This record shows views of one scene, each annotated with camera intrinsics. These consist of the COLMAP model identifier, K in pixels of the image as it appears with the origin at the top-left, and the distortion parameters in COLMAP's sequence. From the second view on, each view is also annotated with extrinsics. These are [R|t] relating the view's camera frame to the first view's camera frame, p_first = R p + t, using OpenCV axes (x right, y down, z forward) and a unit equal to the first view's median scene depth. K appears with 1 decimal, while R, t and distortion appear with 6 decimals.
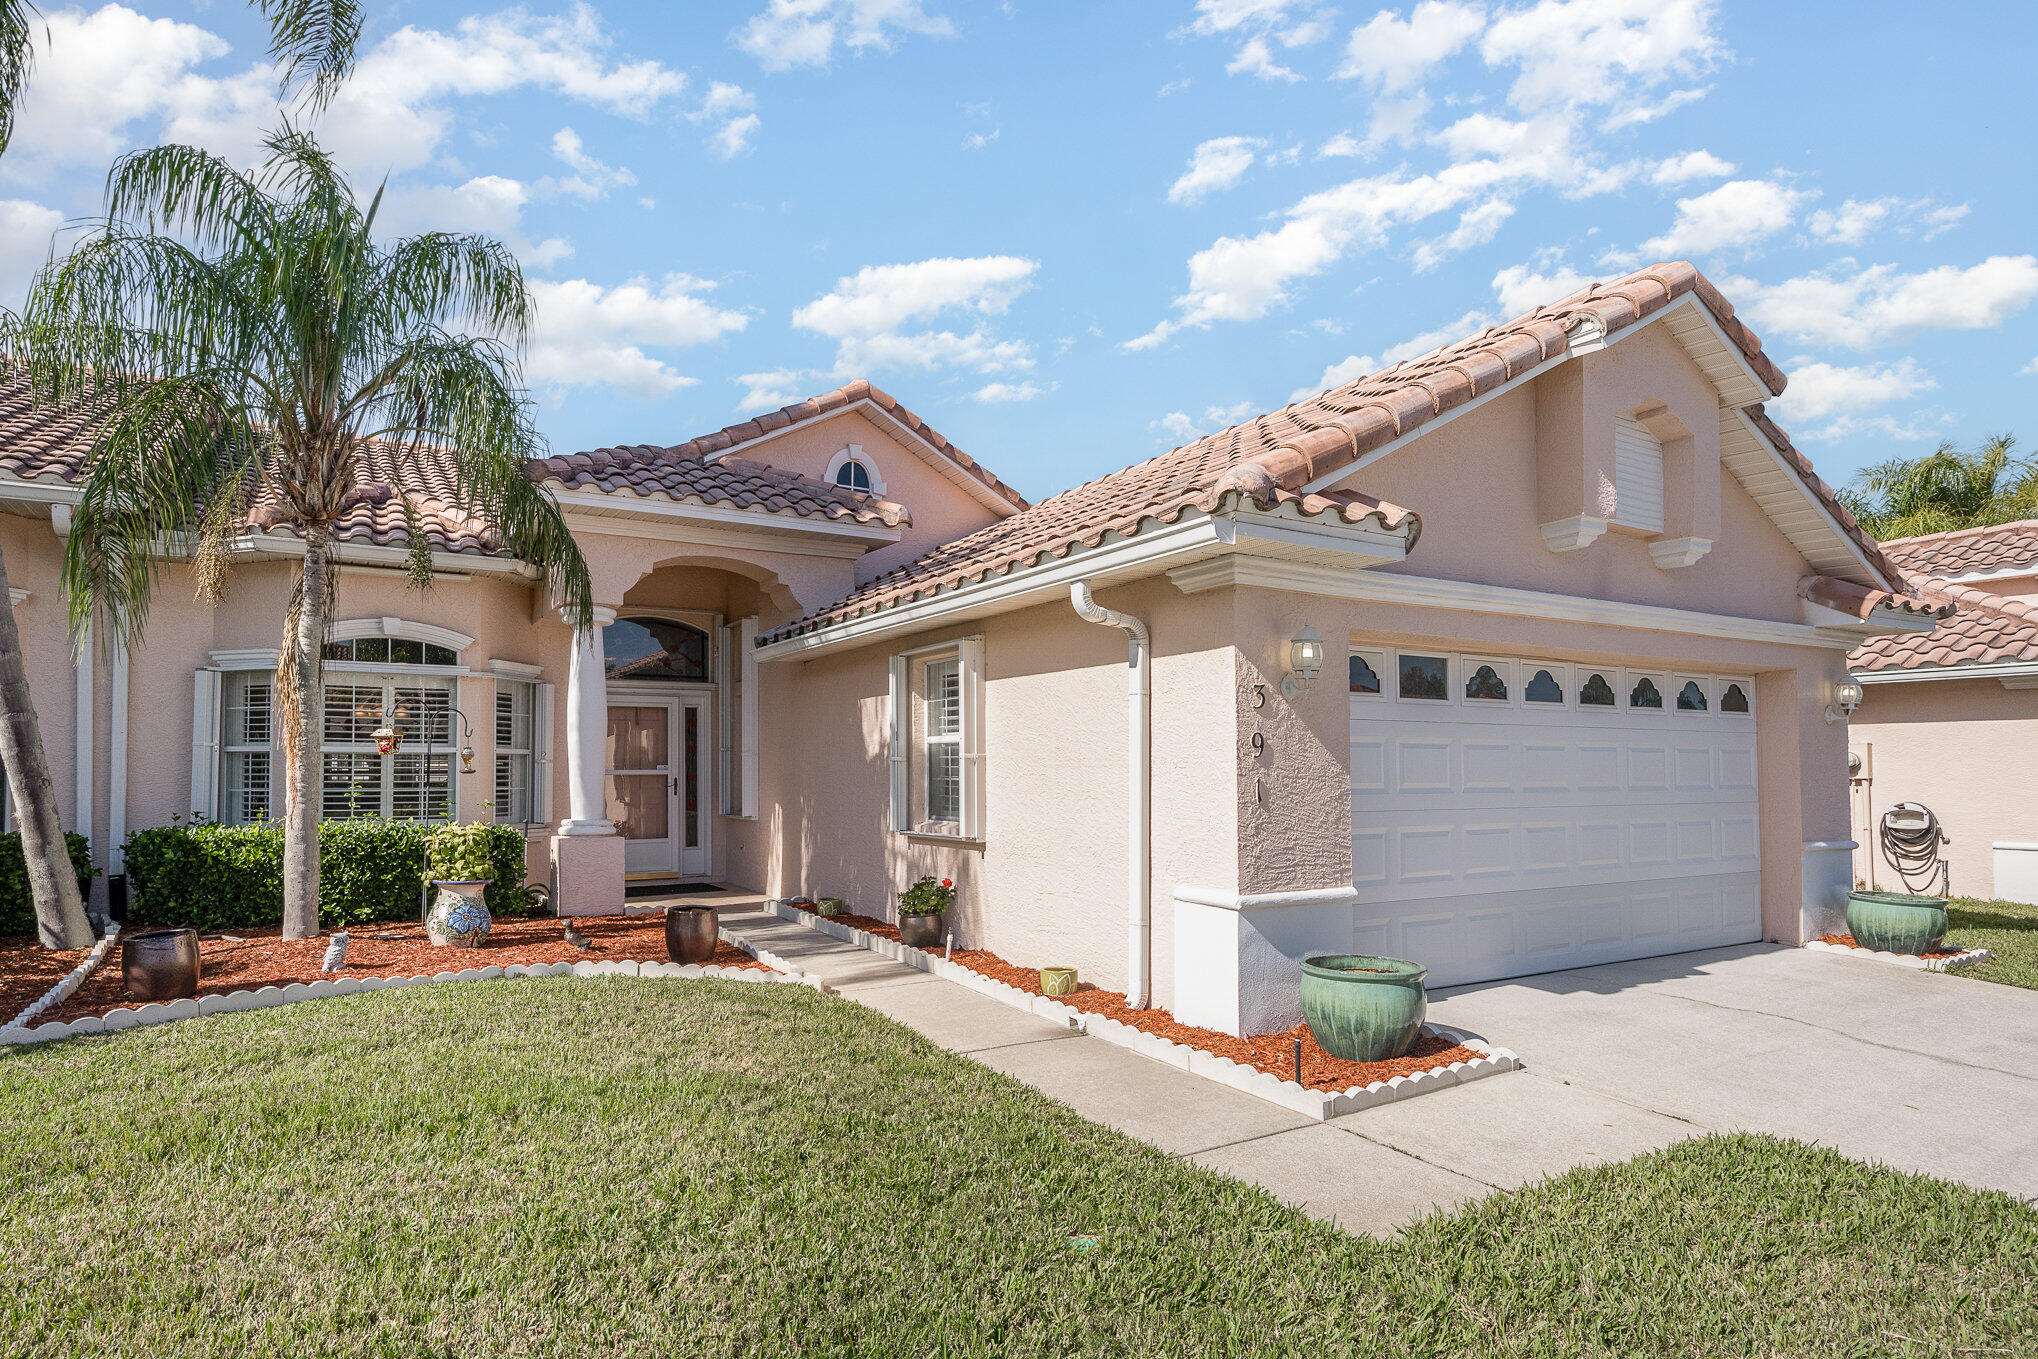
lens RADIAL K [[1109.4, 0, 1019.0], [0, 1109.4, 714.3], [0, 0, 1]] dist [0.003170, 0.001215]
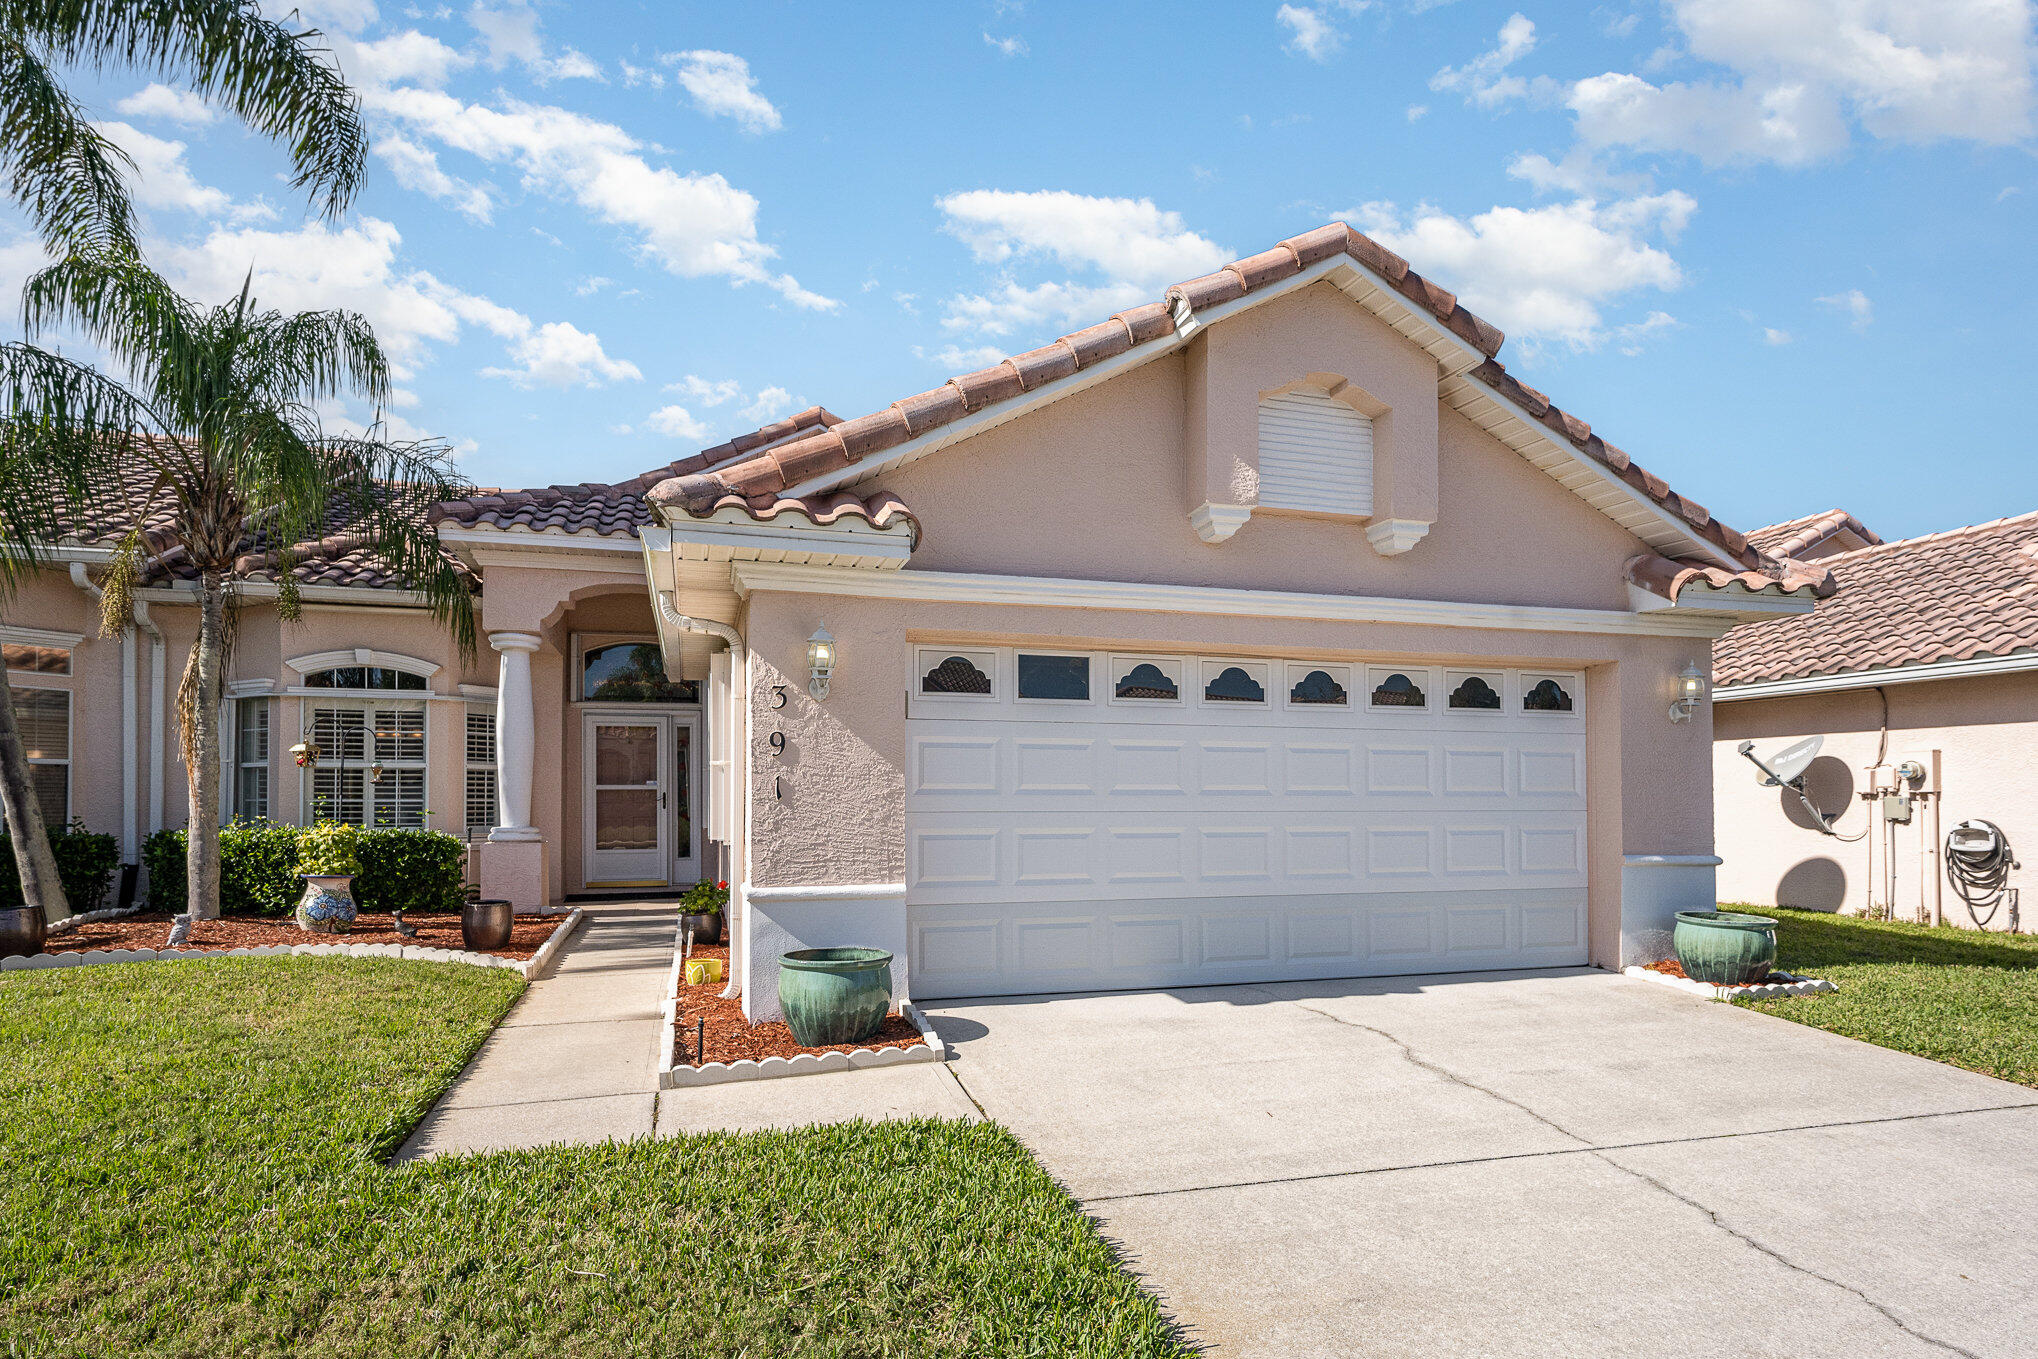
lens RADIAL K [[1137.9, 0, 1022.1], [0, 1137.9, 754.0], [0, 0, 1]] dist [0.001925, 0.000638]
pose [[0.976270, -0.008191, -0.216400, 0.463299], [0.011034, 0.999868, 0.011932, 0.018852], [0.216274, -0.014036, 0.976232, 0.007264]]
